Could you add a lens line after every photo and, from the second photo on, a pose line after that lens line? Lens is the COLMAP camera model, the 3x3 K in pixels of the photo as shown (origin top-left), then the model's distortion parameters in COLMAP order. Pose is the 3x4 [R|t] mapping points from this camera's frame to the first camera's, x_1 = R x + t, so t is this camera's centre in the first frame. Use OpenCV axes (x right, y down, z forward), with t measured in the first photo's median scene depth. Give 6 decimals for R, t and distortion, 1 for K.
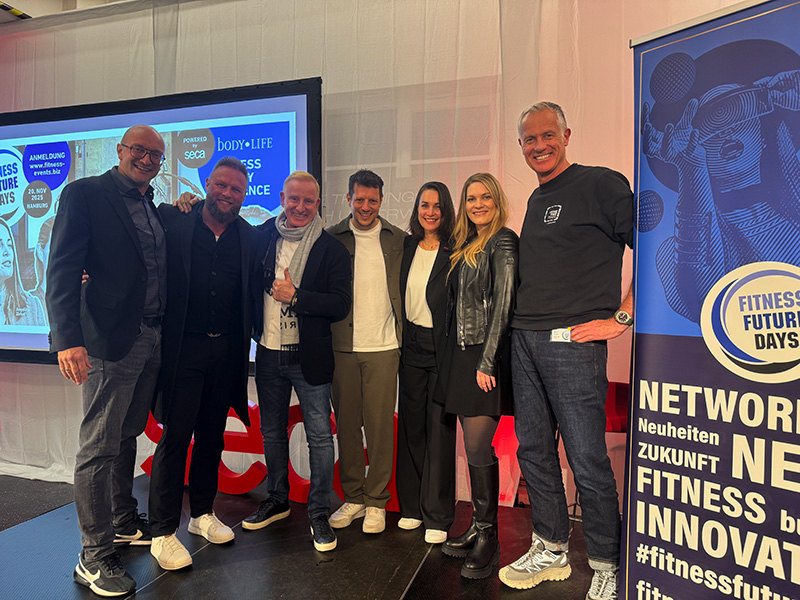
lens RADIAL K [[564.1, 0, 406.0], [0, 564.1, 309.2], [0, 0, 1]] dist [0.025310, -0.035152]
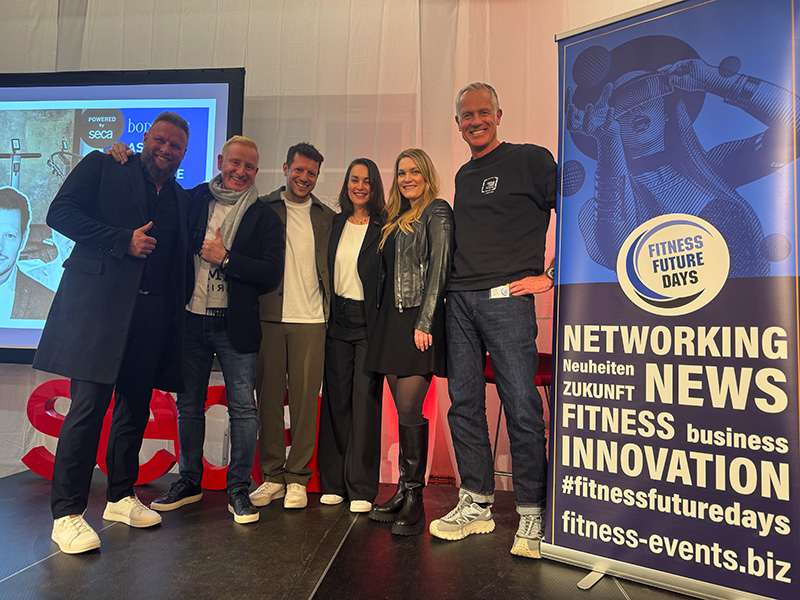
lens RADIAL K [[564.1, 0, 400.4], [0, 564.1, 304.6], [0, 0, 1]] dist [0.025310, -0.035152]
pose [[0.981175, 0.040283, 0.188875, -0.125811], [-0.022965, 0.995401, -0.092999, 0.210692], [-0.191753, 0.086911, 0.977588, -0.033781]]
